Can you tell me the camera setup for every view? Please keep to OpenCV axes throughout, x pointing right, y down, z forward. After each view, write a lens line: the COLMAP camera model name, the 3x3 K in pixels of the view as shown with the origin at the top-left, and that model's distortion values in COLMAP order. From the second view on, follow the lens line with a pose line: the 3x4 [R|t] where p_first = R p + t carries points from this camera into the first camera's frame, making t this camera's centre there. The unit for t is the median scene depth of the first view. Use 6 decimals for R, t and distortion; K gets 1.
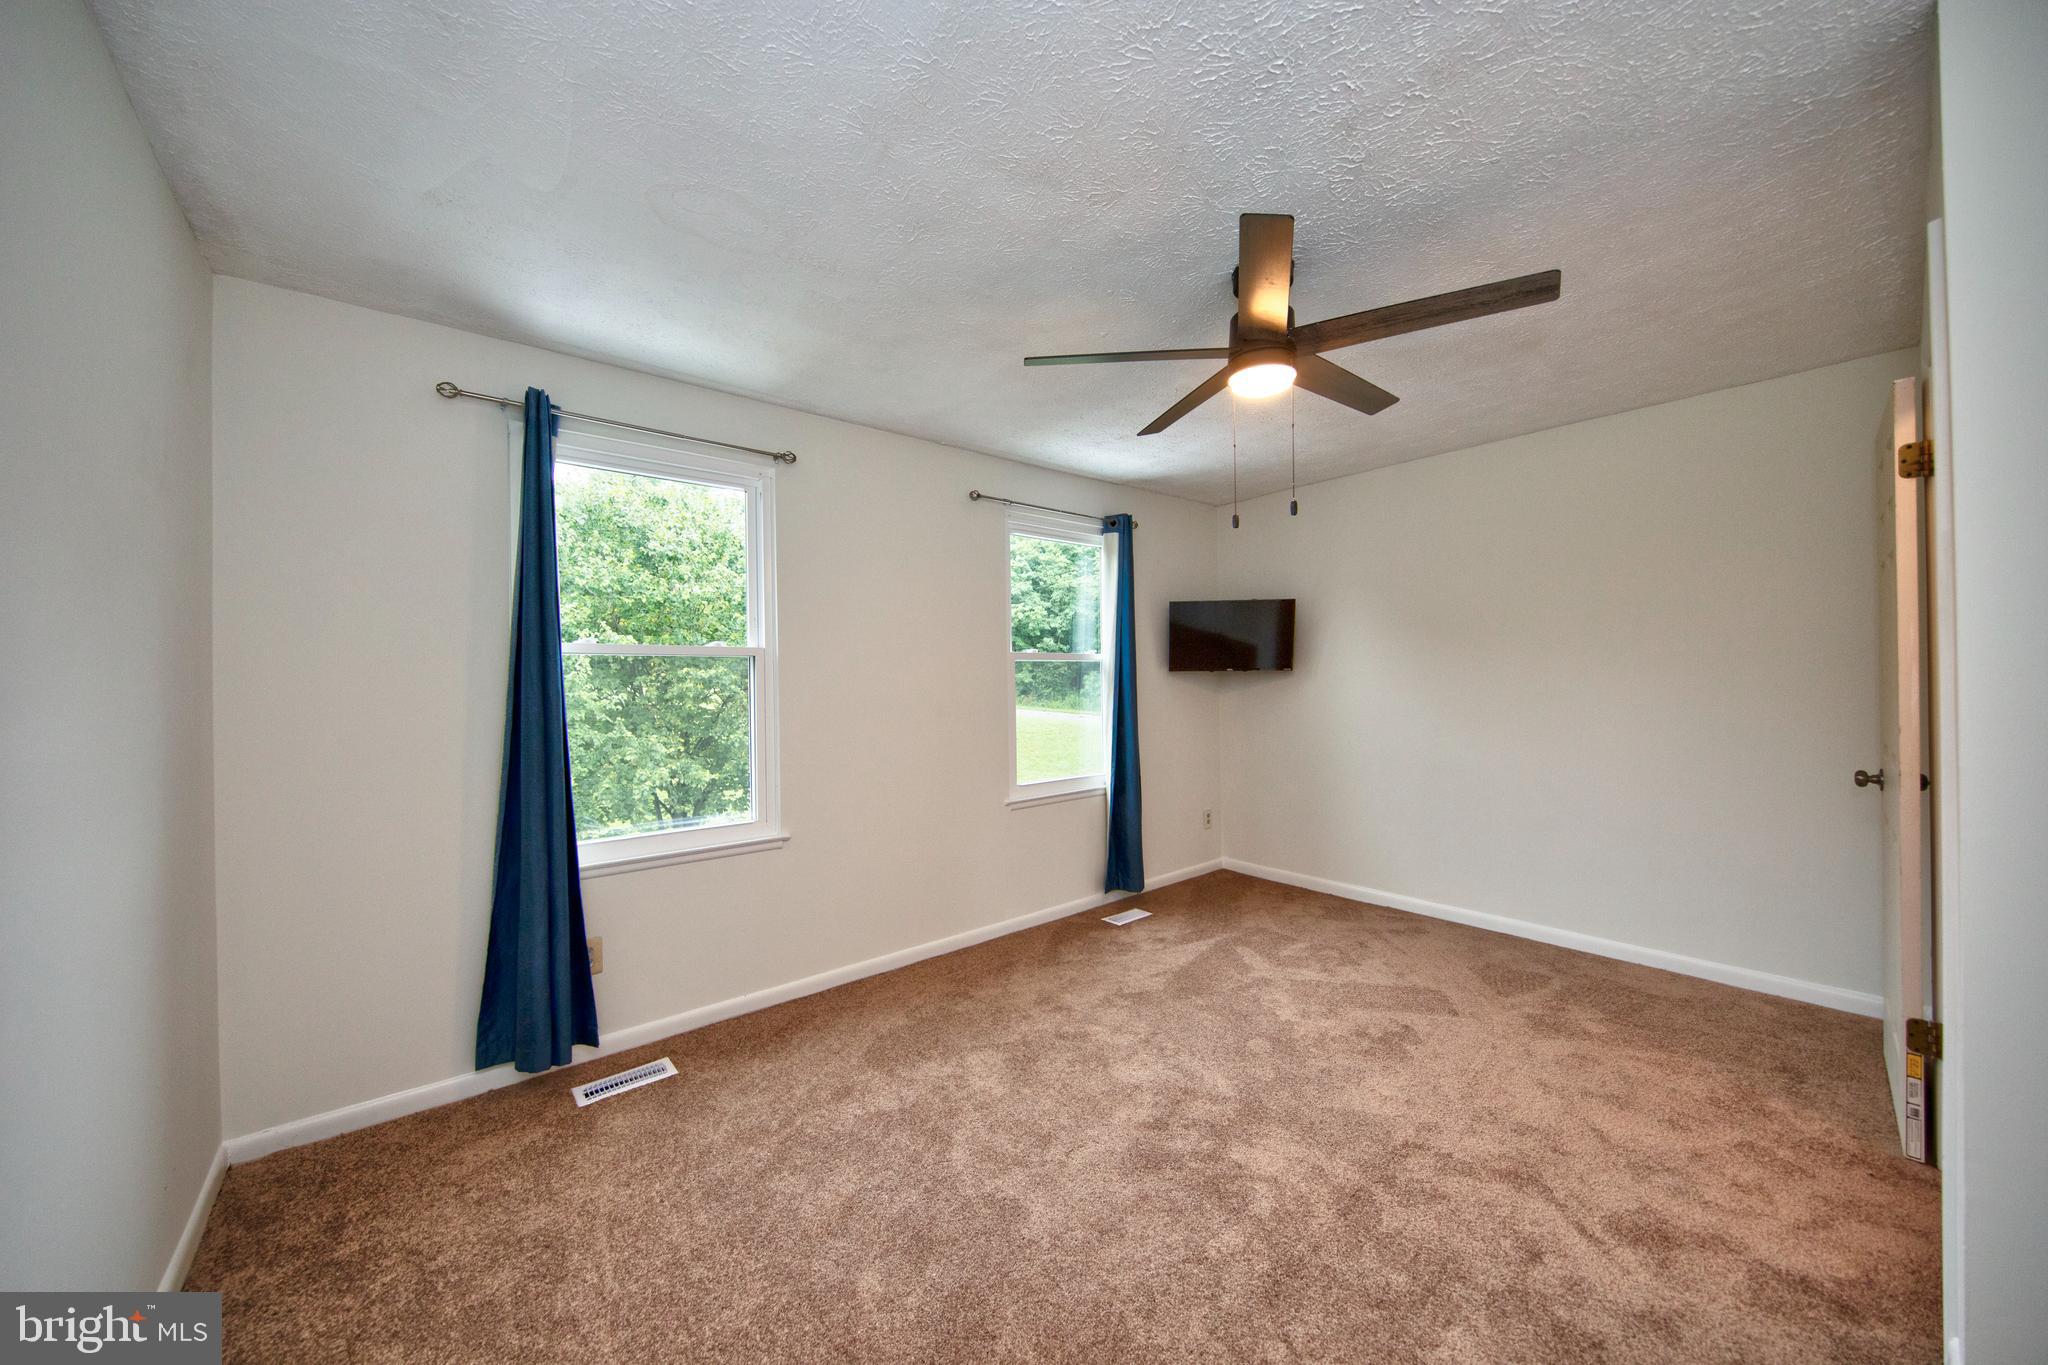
lens RADIAL K [[718.9, 0, 1018.1], [0, 718.9, 677.3], [0, 0, 1]] dist [0.001753, -0.000144]
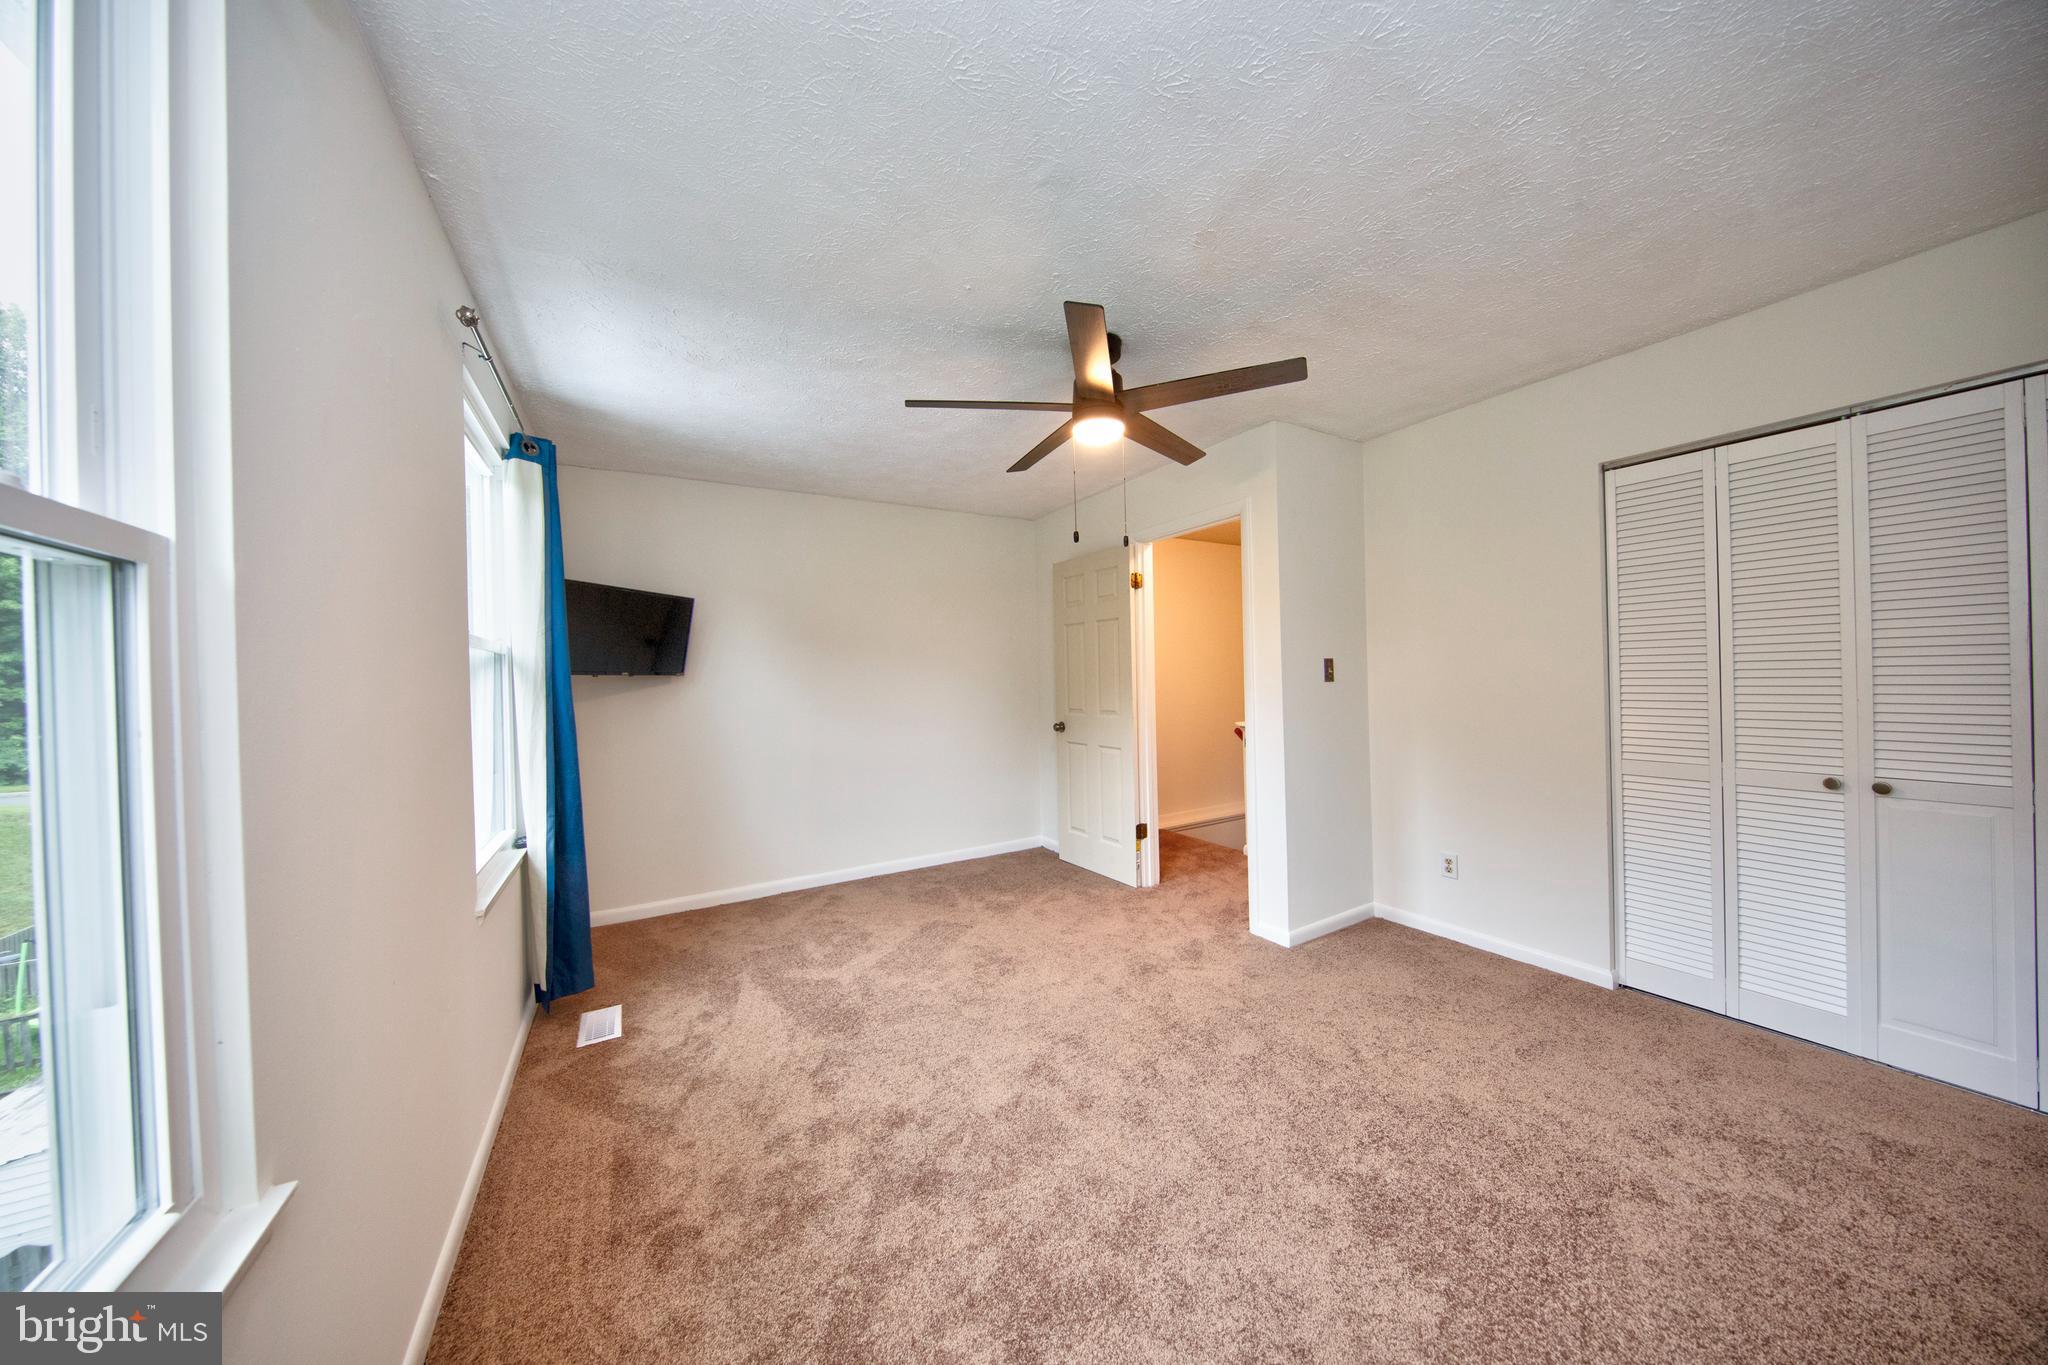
lens RADIAL K [[648.1, 0, 1013.6], [0, 648.1, 681.8], [0, 0, 1]] dist [-0.000173, -0.000036]
pose [[0.164872, 0.003012, 0.986310, -0.479831], [0.019056, 0.999799, -0.006239, 0.015445], [-0.986131, 0.019824, 0.164782, 0.592274]]
